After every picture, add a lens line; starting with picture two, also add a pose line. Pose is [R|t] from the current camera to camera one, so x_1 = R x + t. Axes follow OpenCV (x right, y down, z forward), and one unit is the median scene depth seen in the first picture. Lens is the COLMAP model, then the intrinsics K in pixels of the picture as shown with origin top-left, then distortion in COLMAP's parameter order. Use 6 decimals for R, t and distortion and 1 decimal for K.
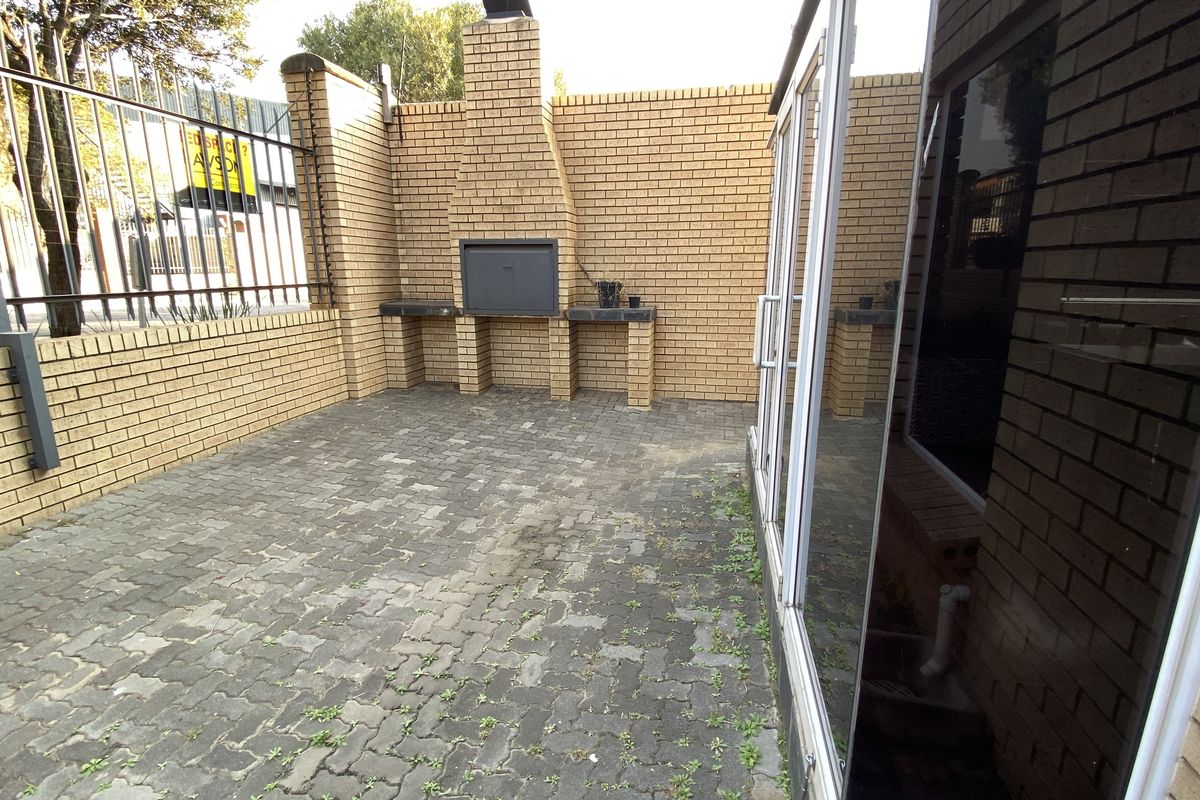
lens RADIAL K [[561.9, 0, 600.0], [0, 561.9, 400.0], [0, 0, 1]] dist [0.029521, -0.027735]
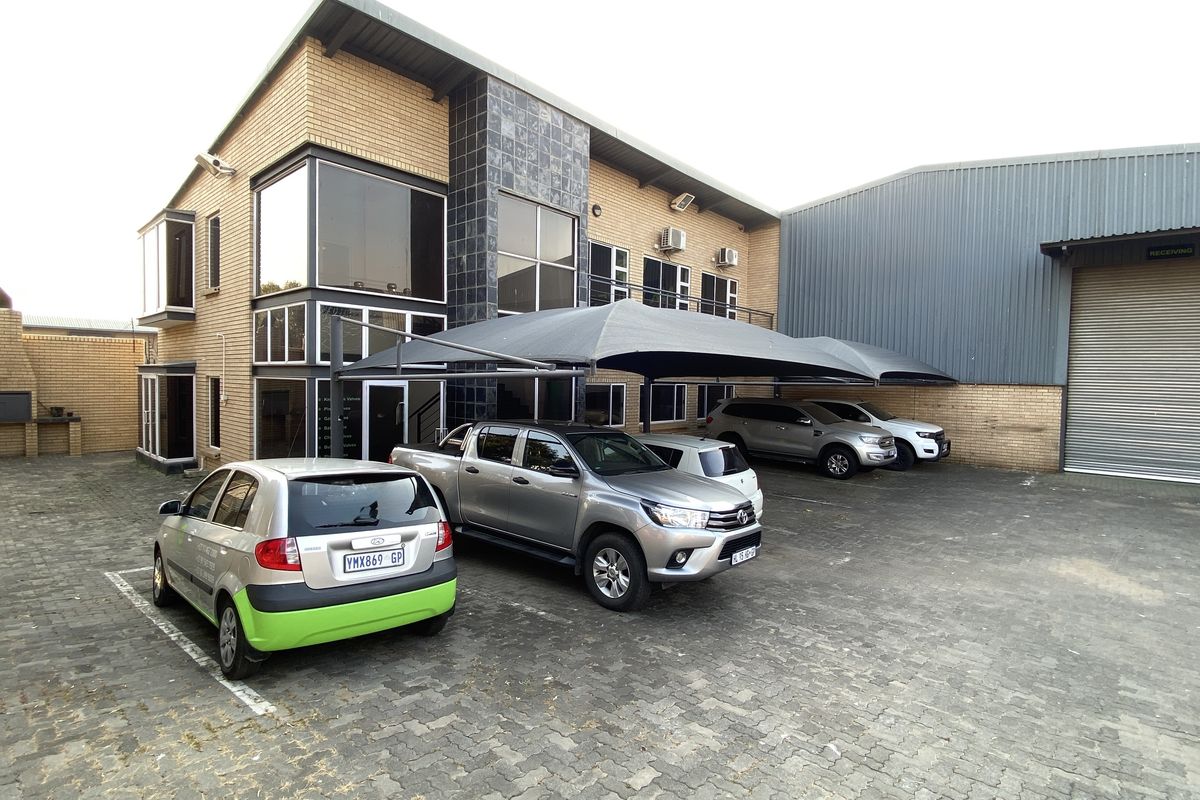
lens RADIAL K [[561.9, 0, 600.0], [0, 561.9, 400.0], [0, 0, 1]] dist [0.029521, -0.027735]
pose [[0.493111, -0.016399, 0.869812, -0.985880], [0.179744, 0.980170, -0.083420, 0.408941], [-0.851195, 0.197479, 0.486280, -2.317893]]
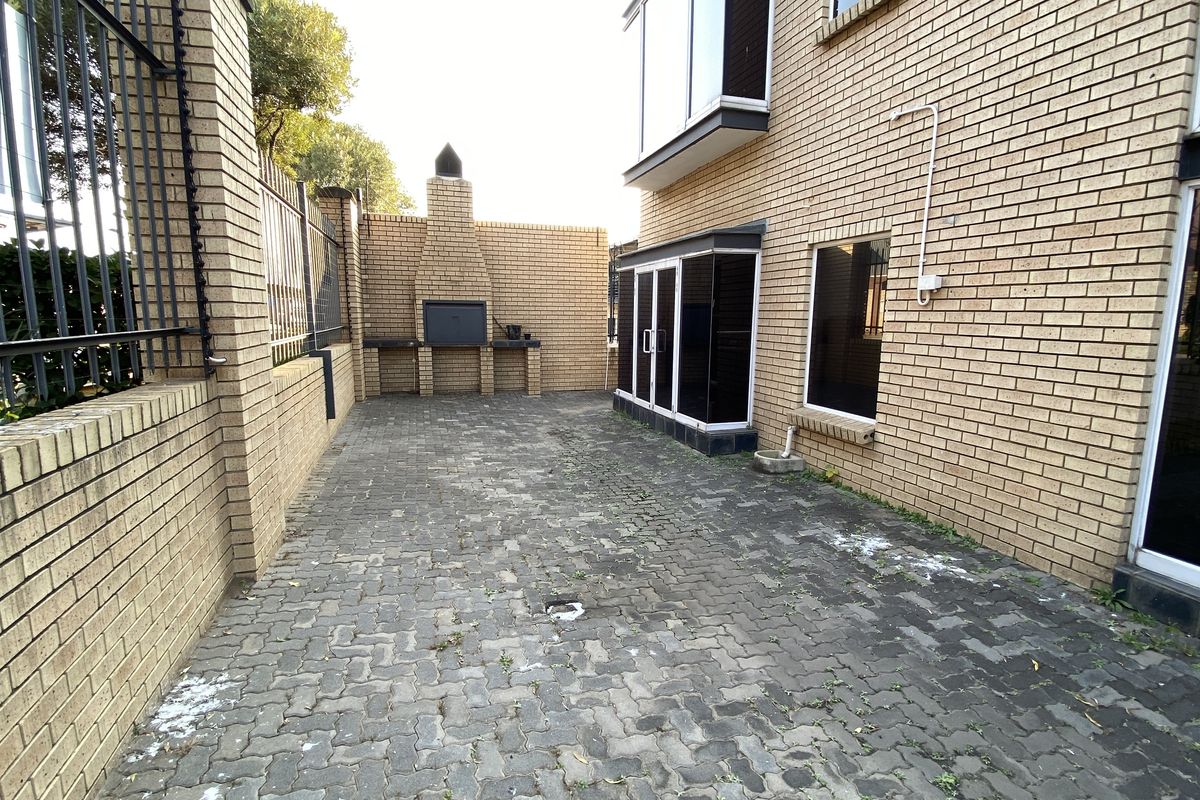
lens RADIAL K [[561.9, 0, 600.0], [0, 561.9, 400.0], [0, 0, 1]] dist [0.029521, -0.027735]
pose [[0.873167, -0.064366, 0.483152, -0.617884], [0.101274, 0.993568, -0.050661, 0.140322], [-0.476784, 0.093166, 0.874069, -0.653718]]
